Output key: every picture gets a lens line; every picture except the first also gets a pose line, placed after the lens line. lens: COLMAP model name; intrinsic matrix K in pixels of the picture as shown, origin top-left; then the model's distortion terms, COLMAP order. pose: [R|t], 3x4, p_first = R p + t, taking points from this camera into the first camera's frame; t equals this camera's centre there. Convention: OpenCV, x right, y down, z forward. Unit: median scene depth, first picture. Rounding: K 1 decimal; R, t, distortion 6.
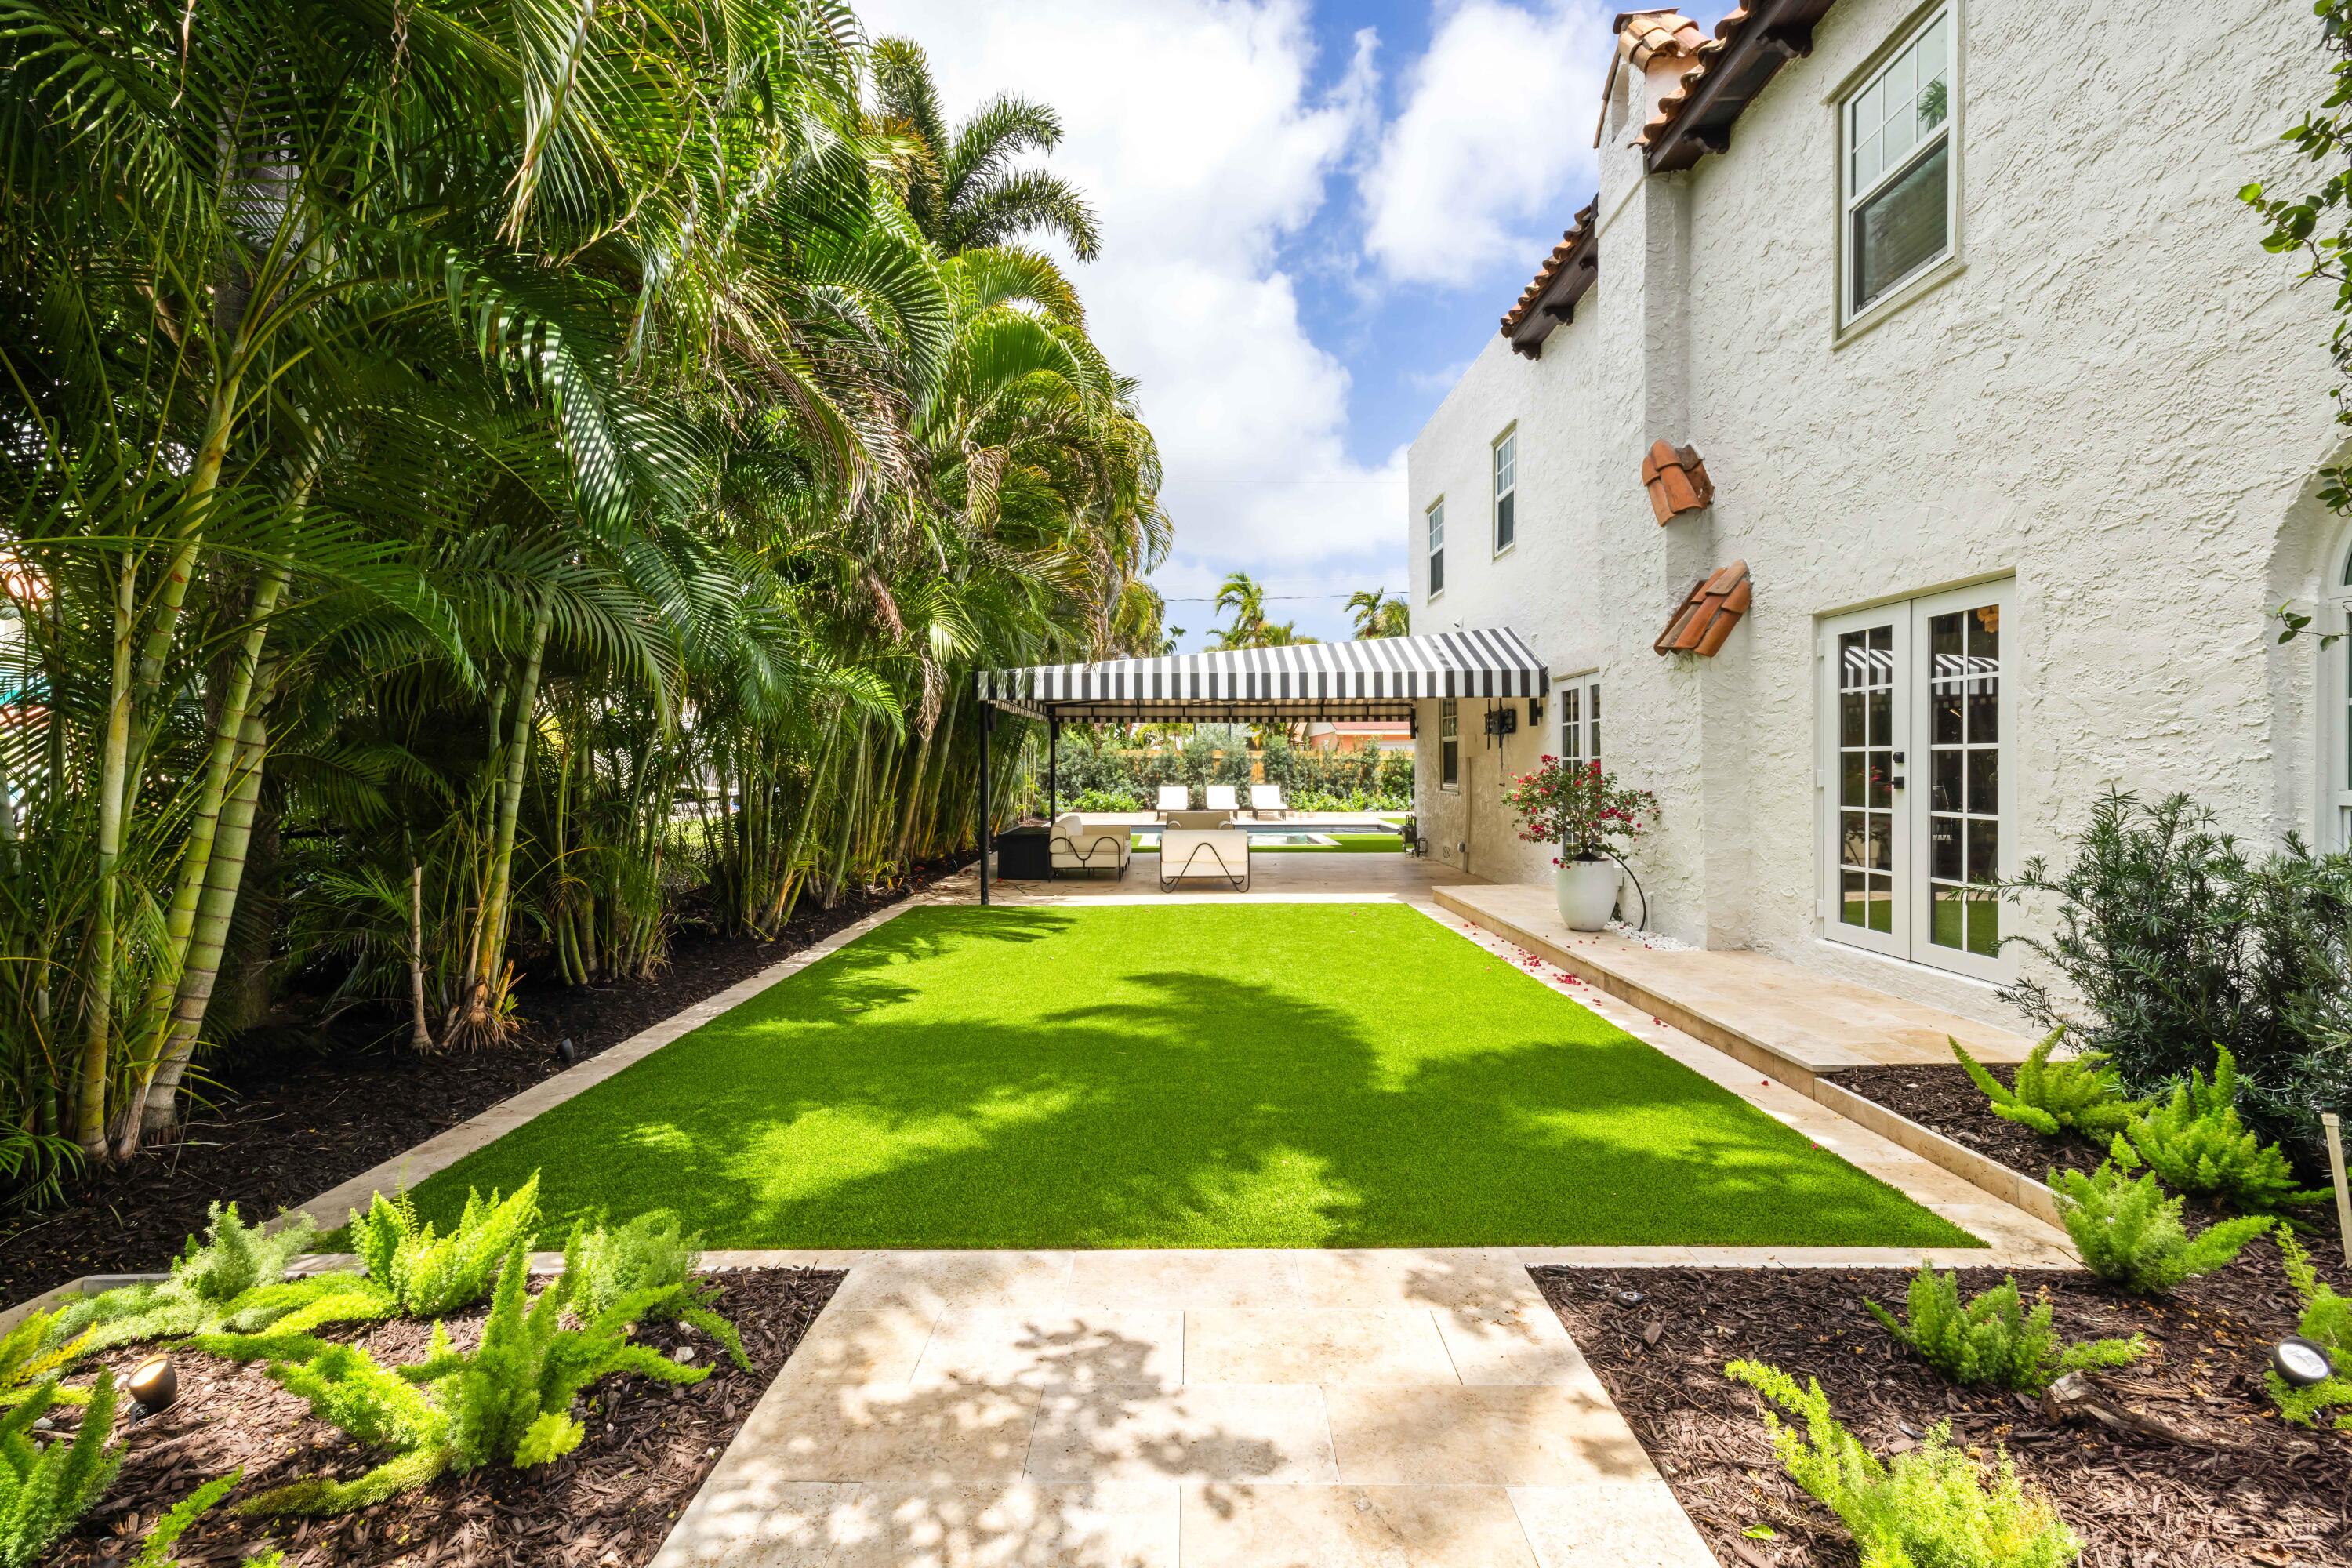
lens RADIAL K [[990.3, 0, 1164.8], [0, 990.3, 757.8], [0, 0, 1]] dist [0.001259, 0.000107]
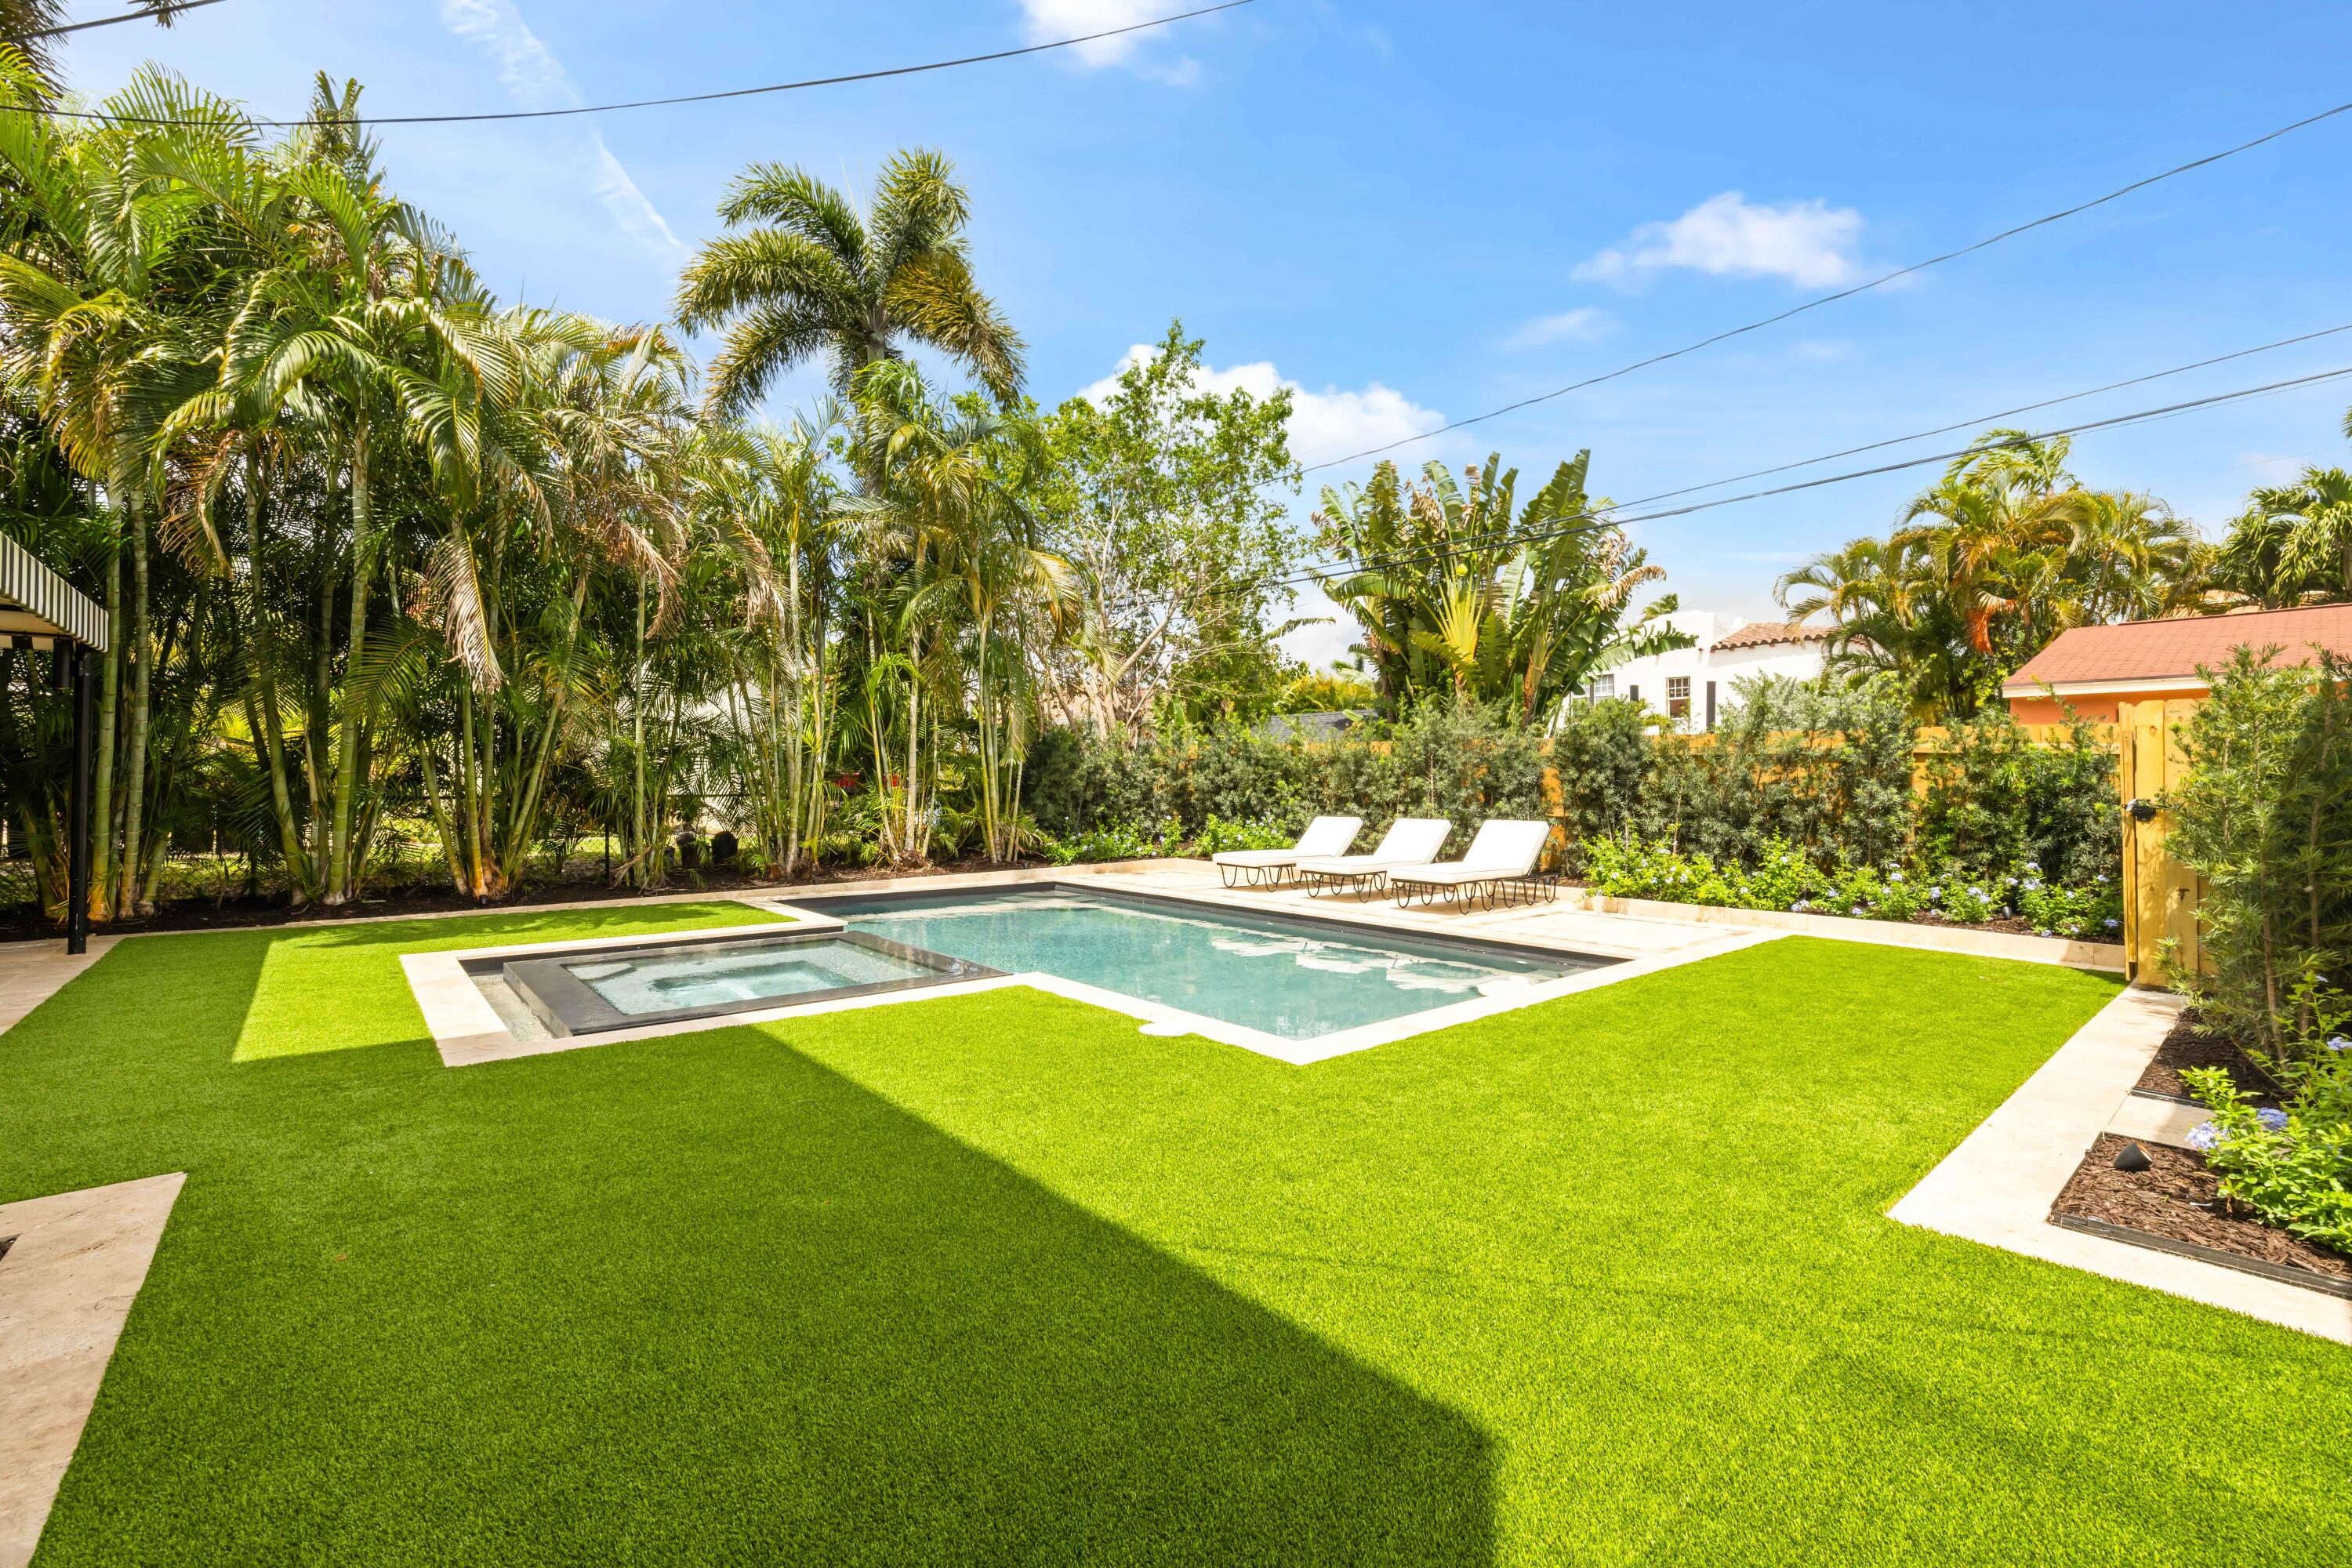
lens RADIAL K [[990.3, 0, 1164.8], [0, 990.3, 757.8], [0, 0, 1]] dist [0.001259, 0.000107]
pose [[0.659839, -0.014407, -0.751269, 0.303916], [-0.003492, 0.999747, -0.022239, 0.011387], [0.751399, 0.017298, 0.659621, 0.607503]]
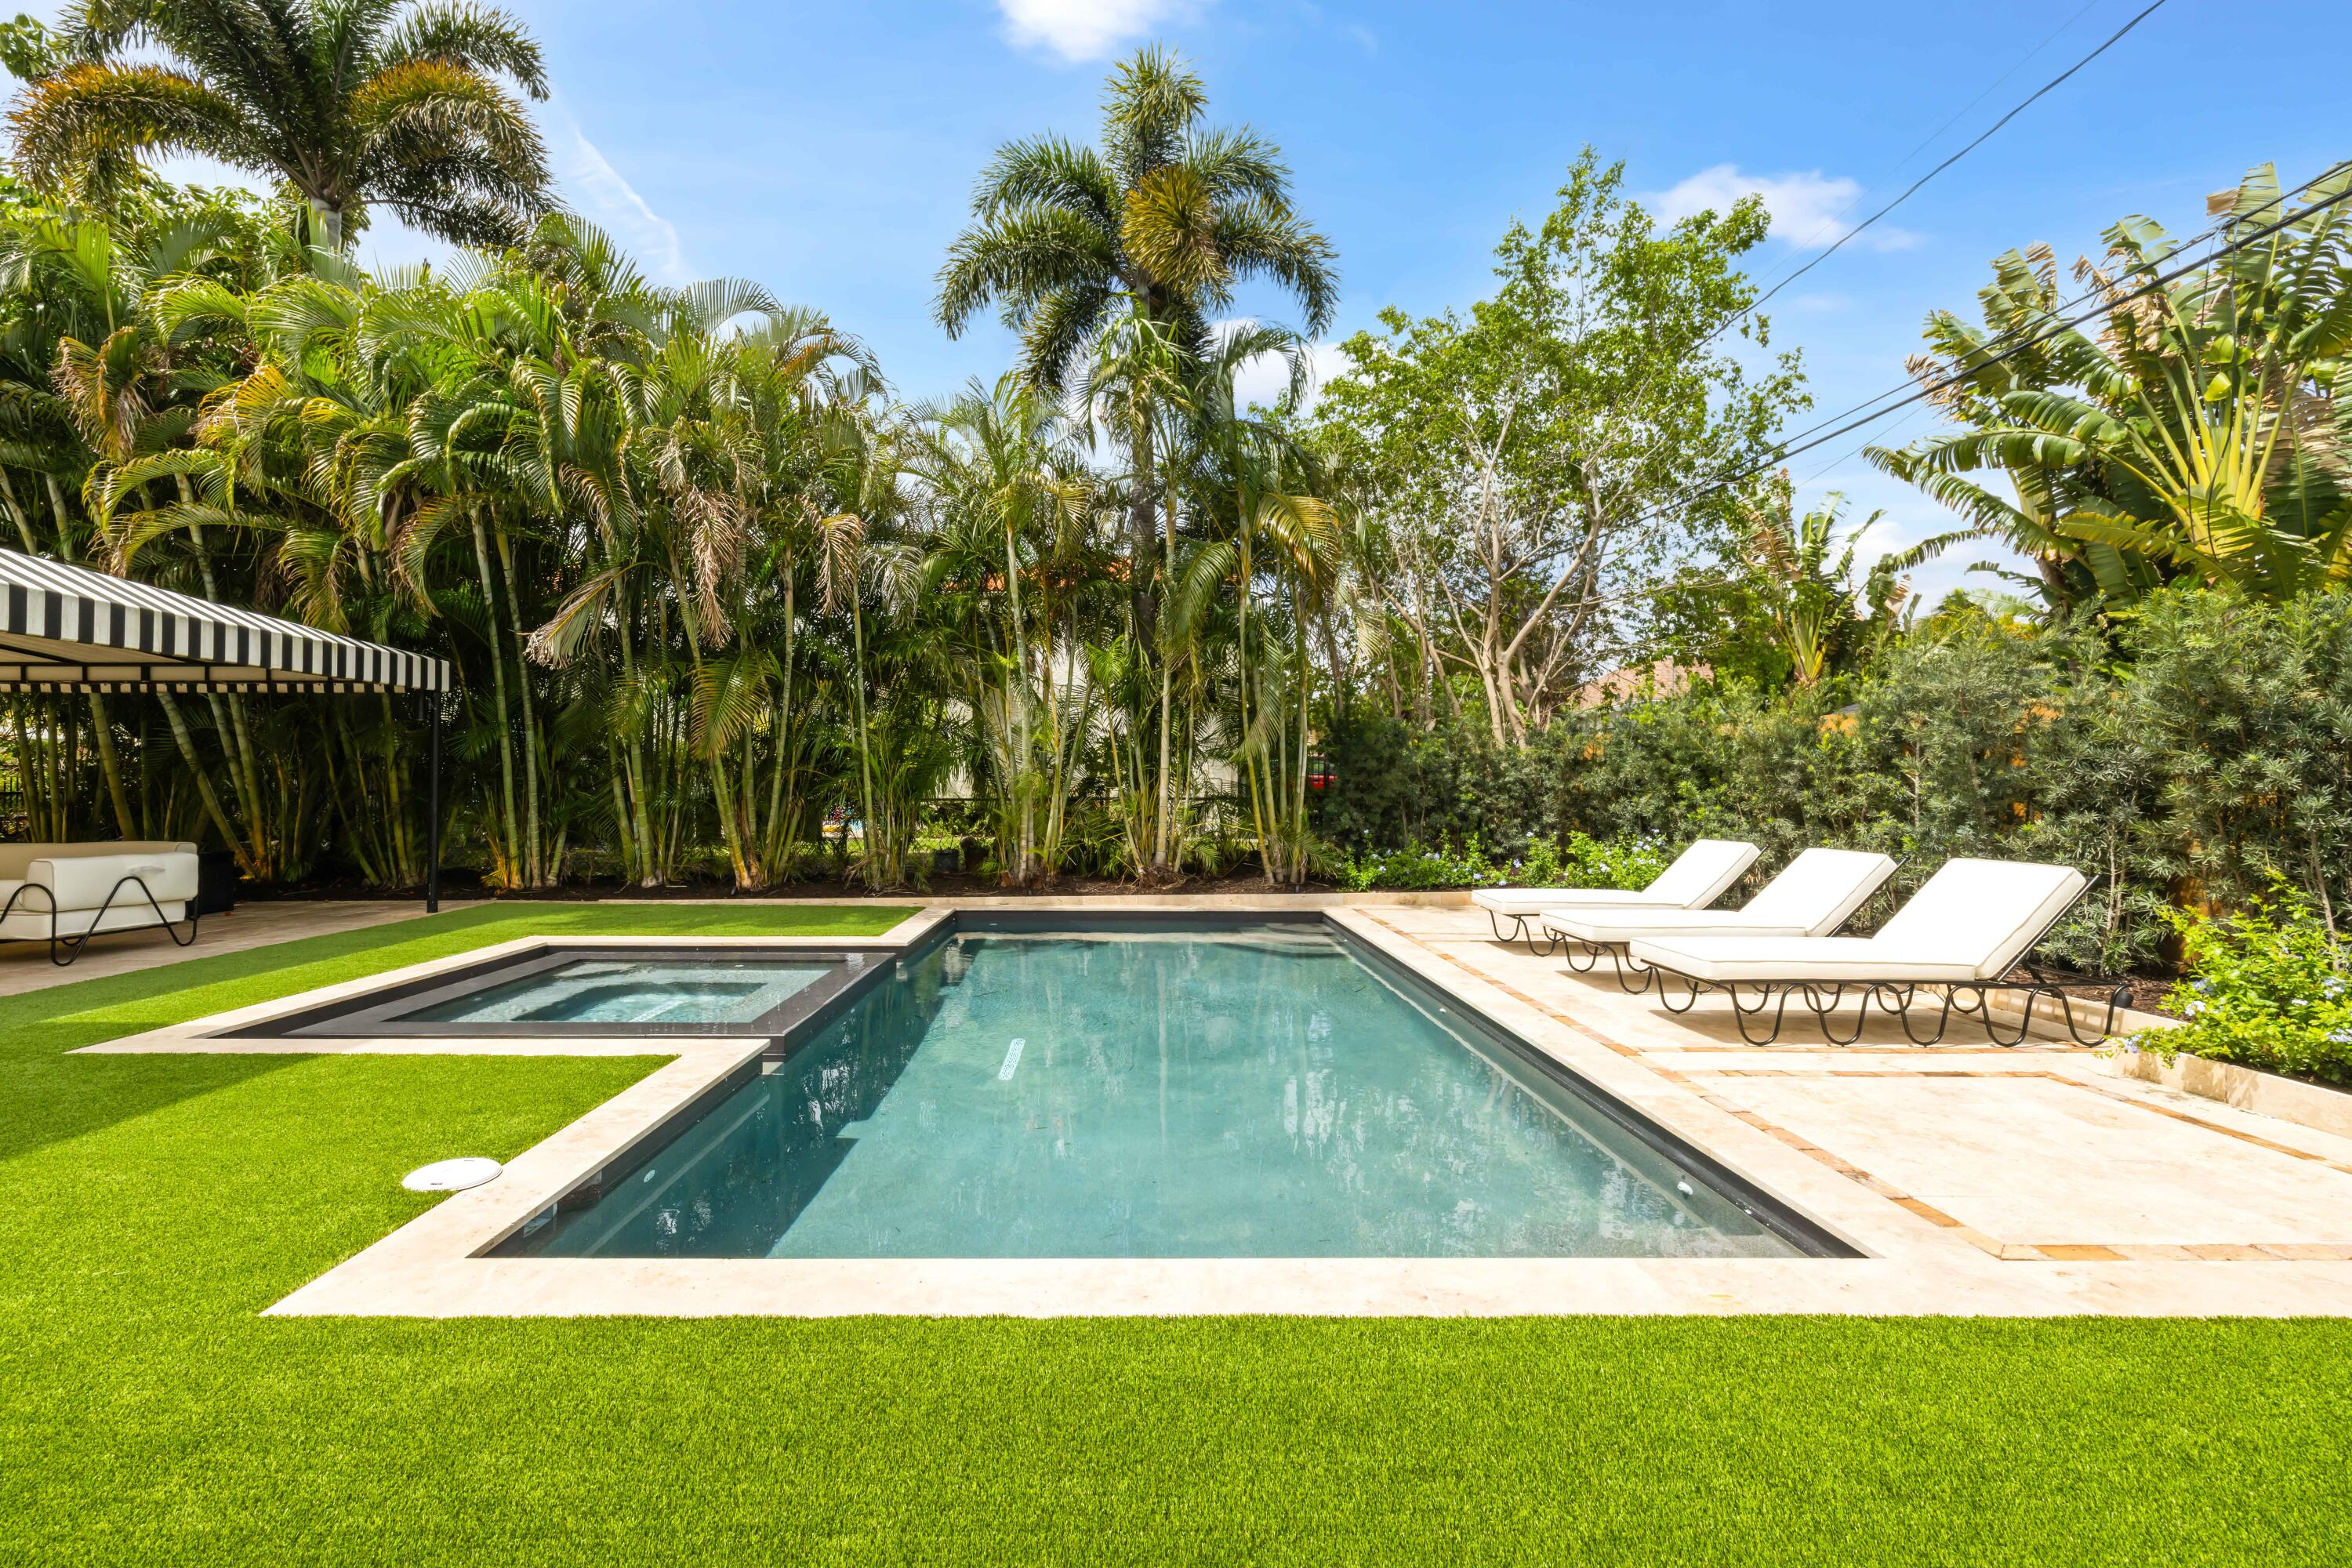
lens RADIAL K [[970.7, 0, 1176.0], [0, 970.7, 784.0], [0, 0, 1]] dist [-0.016805, -0.000112]
pose [[0.052296, 0.001135, -0.998631, 0.270862], [0.000257, 0.999999, 0.001150, 0.012132], [0.998632, -0.000317, 0.052296, 0.803026]]
